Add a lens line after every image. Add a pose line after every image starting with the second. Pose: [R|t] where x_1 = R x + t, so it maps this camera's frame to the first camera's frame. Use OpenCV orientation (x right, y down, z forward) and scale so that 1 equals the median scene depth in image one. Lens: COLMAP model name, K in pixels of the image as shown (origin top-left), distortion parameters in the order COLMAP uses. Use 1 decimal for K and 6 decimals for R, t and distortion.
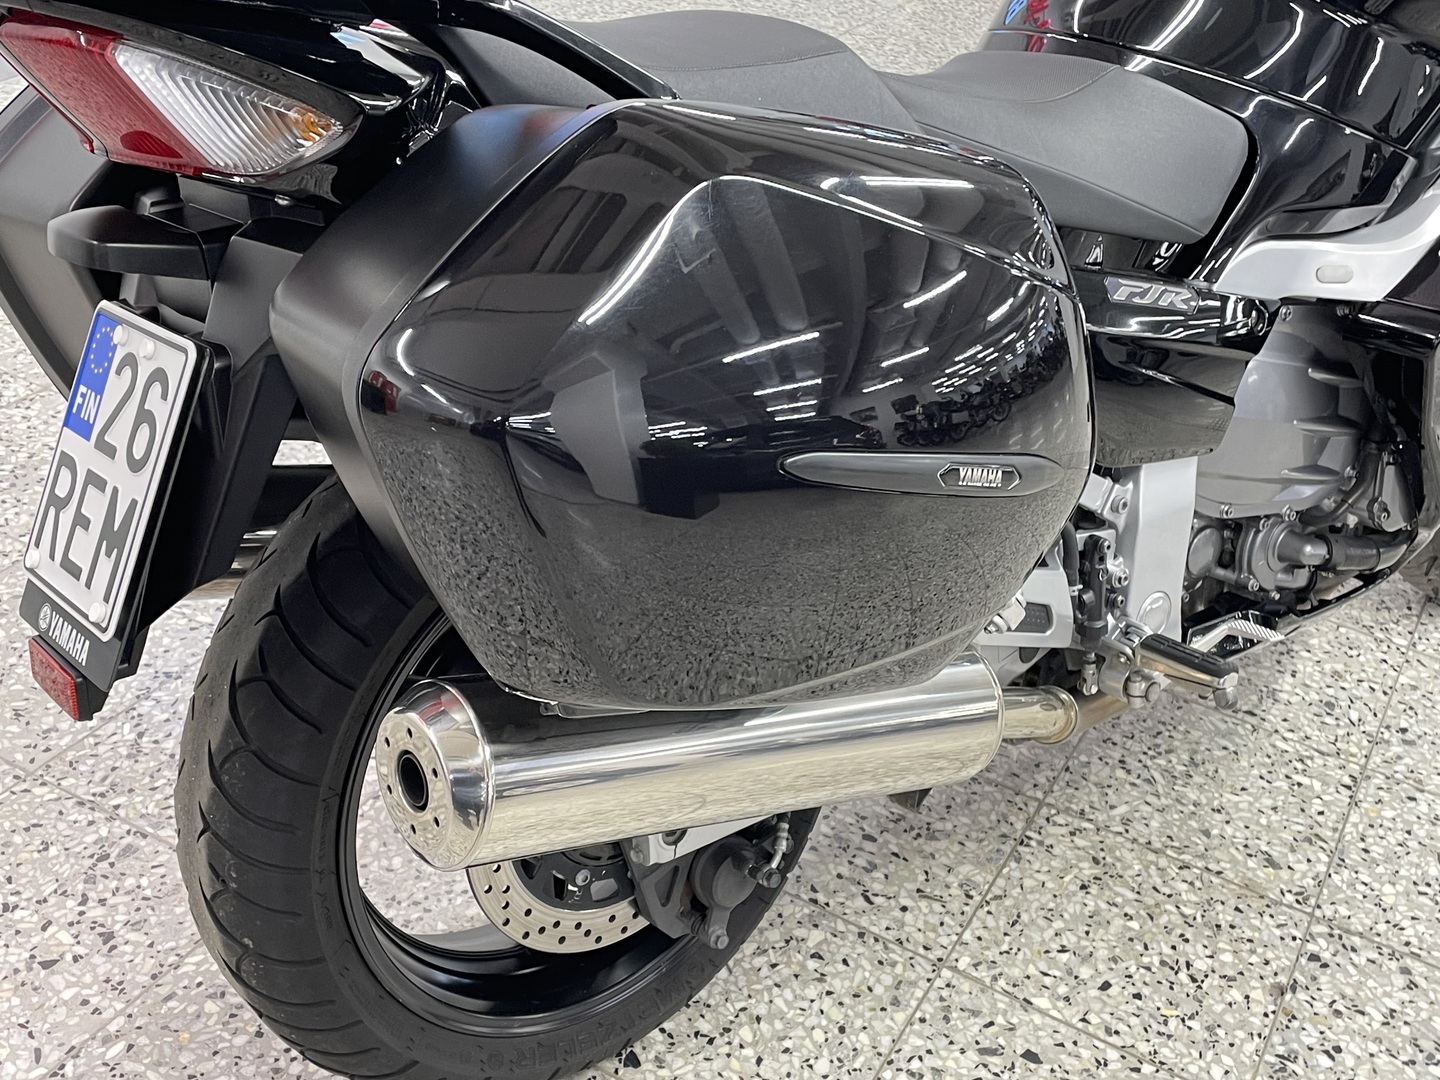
lens RADIAL K [[1750.2, 0, 716.9], [0, 1750.2, 540.6], [0, 0, 1]] dist [0.061076, 0.000000]
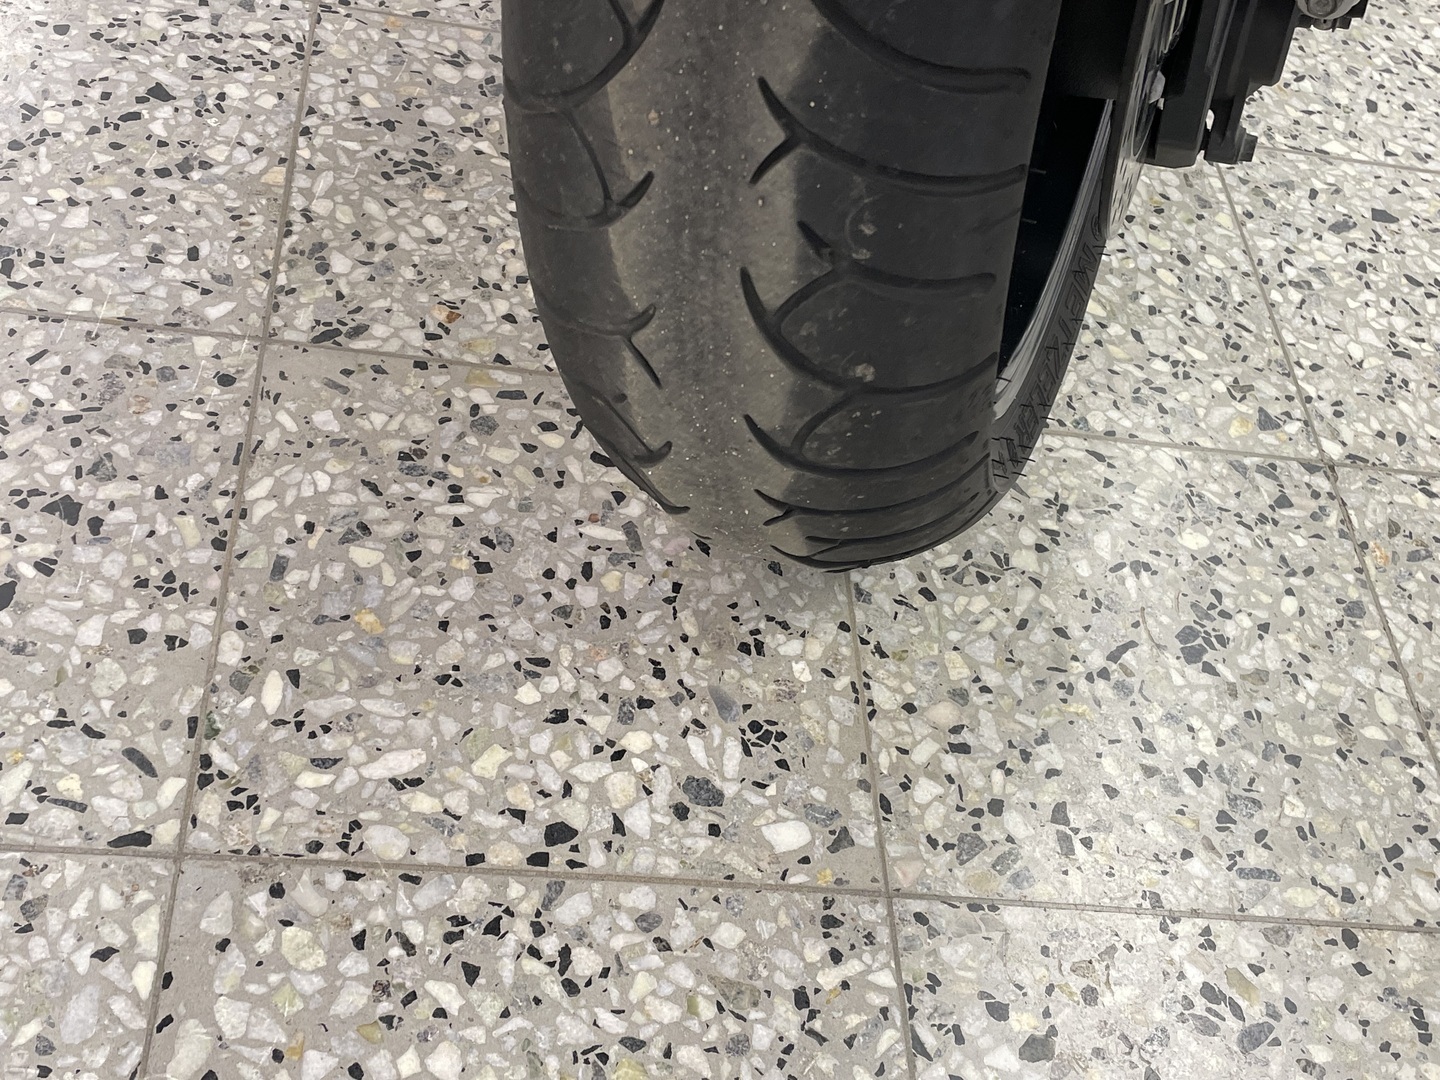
lens RADIAL K [[1750.2, 0, 721.9], [0, 1750.2, 534.8], [0, 0, 1]] dist [0.061076, 0.000000]
pose [[0.848985, -0.353377, 0.392872, -0.394459], [0.174284, 0.889146, 0.423137, 0.055753], [-0.498847, -0.290766, 0.816460, 0.517522]]
